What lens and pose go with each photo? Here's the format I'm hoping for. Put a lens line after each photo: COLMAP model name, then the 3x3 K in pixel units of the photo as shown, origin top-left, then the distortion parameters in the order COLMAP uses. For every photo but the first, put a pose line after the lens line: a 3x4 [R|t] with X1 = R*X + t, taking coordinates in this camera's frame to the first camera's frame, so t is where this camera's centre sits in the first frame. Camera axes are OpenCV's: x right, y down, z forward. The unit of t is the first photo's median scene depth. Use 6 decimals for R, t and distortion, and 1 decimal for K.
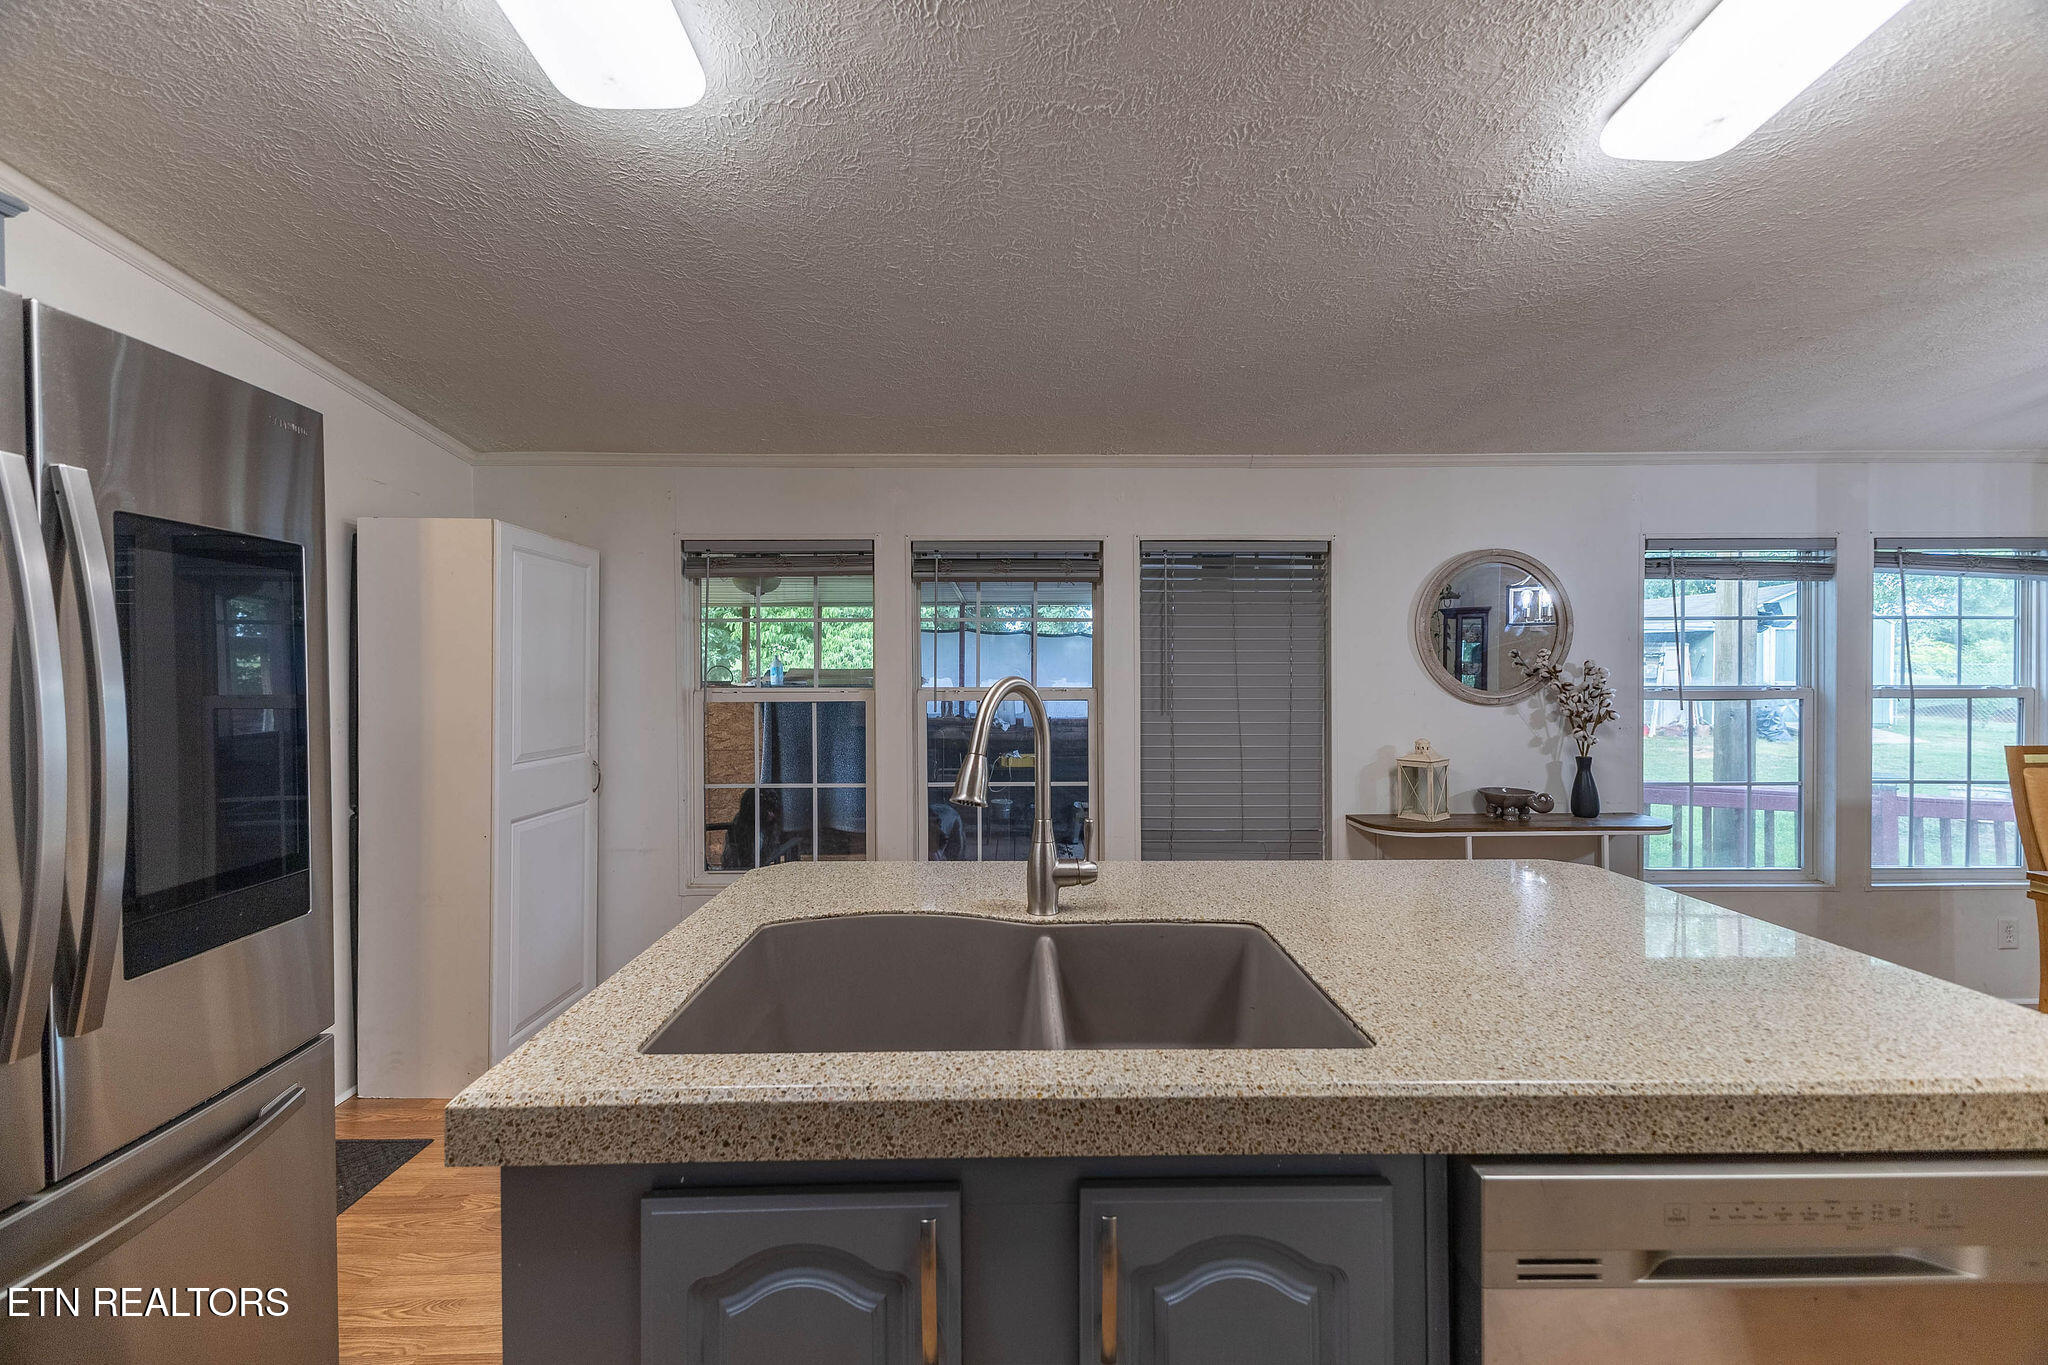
lens RADIAL K [[806.8, 0, 1018.3], [0, 806.8, 681.3], [0, 0, 1]] dist [0.010674, -0.002770]
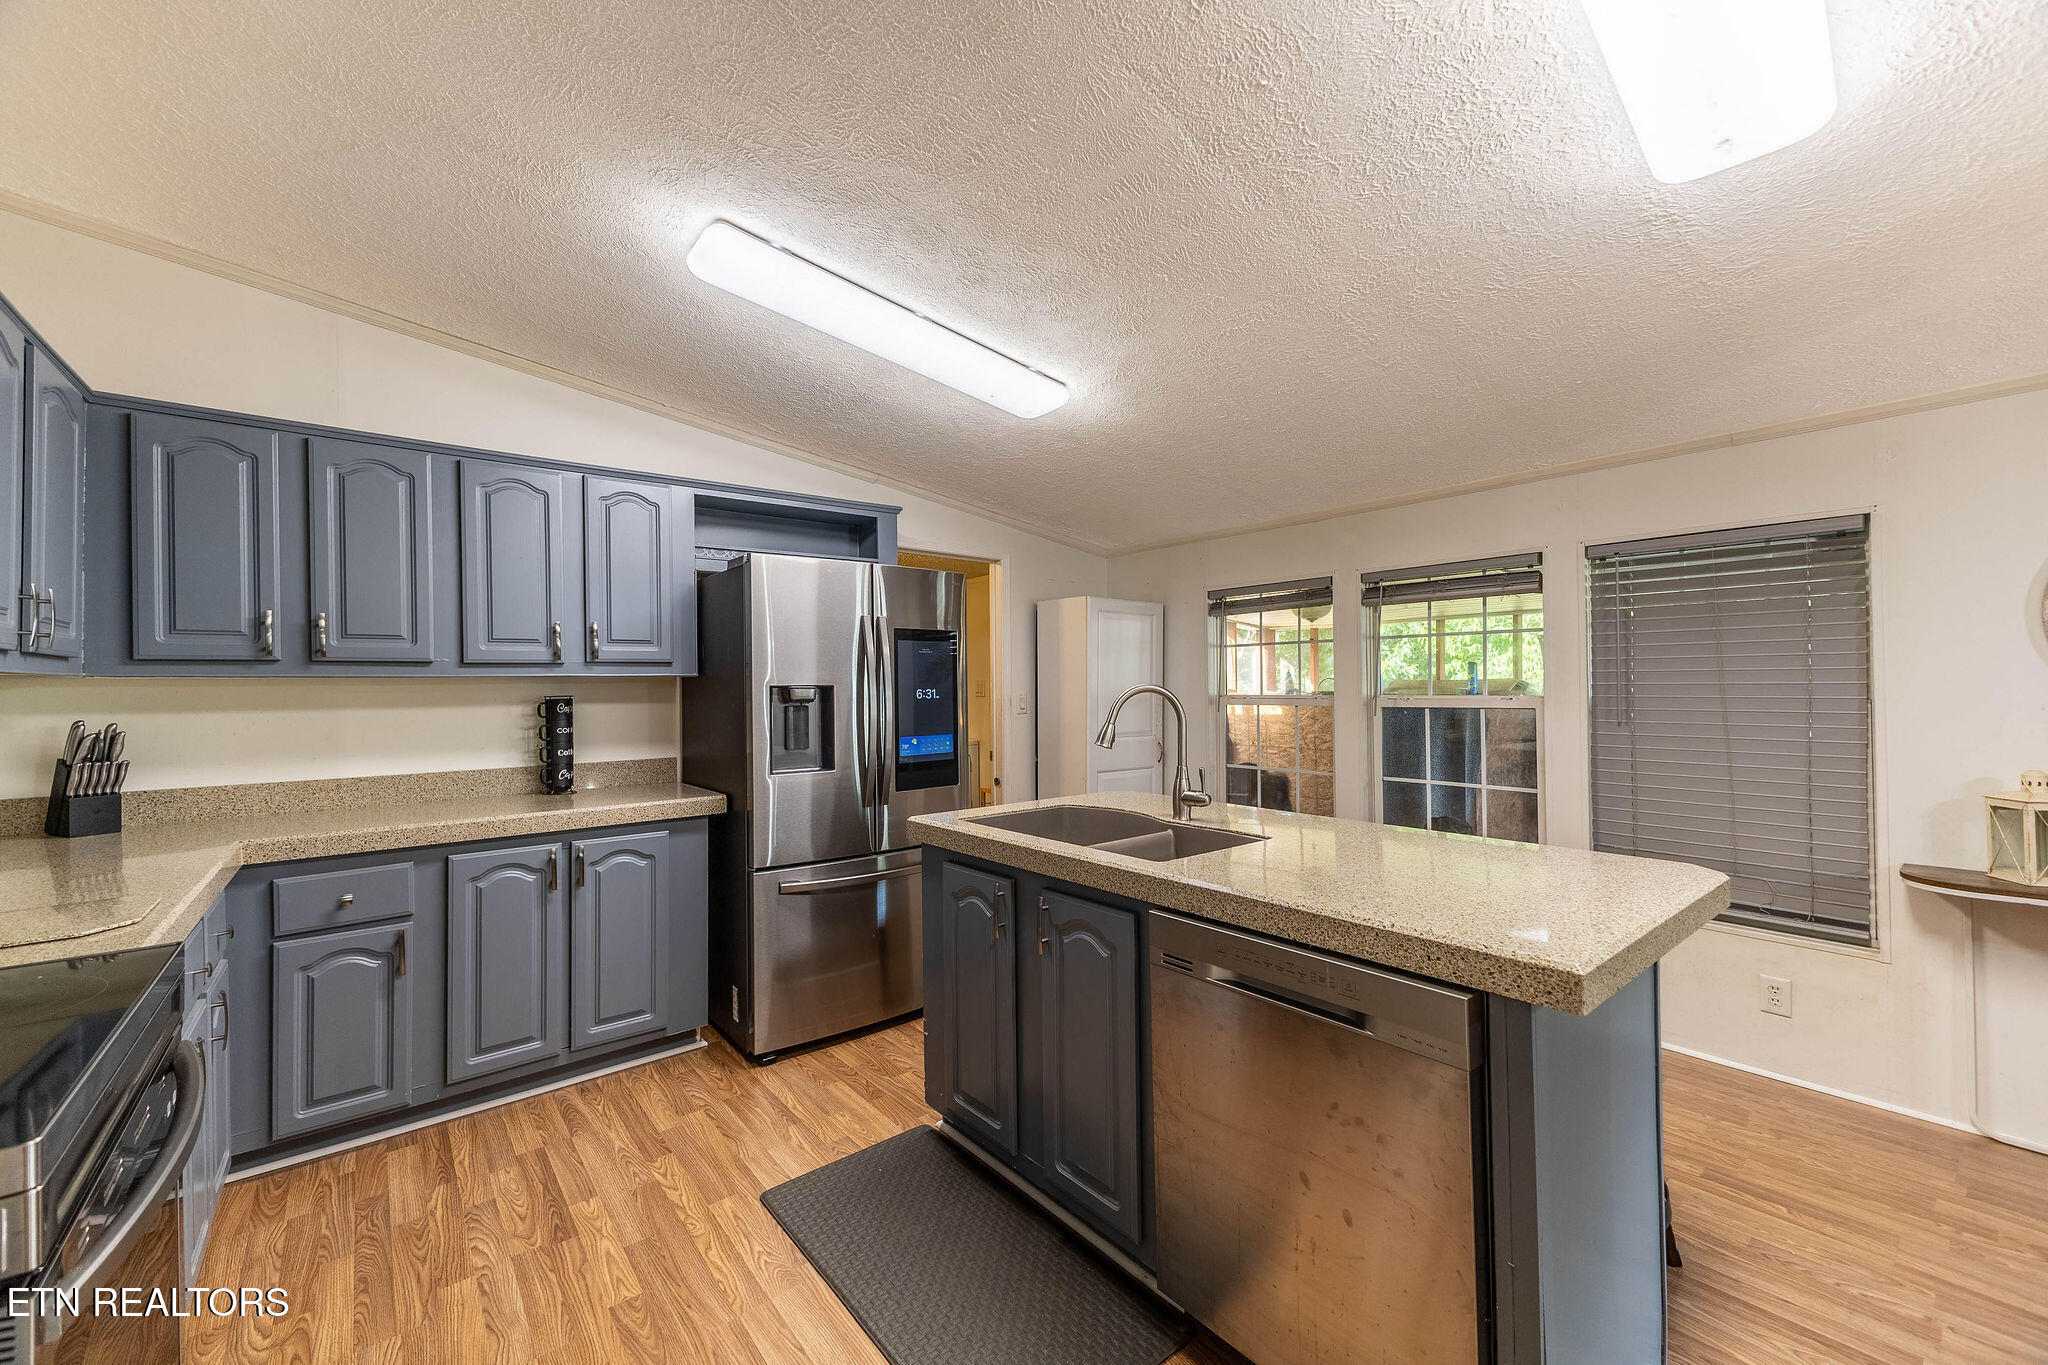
lens RADIAL K [[806.8, 0, 1018.3], [0, 806.8, 681.3], [0, 0, 1]] dist [0.010674, -0.002770]
pose [[0.626157, -0.009006, -0.779645, 0.522125], [-0.002497, 0.999905, -0.013555, 0.005129], [0.779693, 0.010434, 0.626075, -0.165026]]
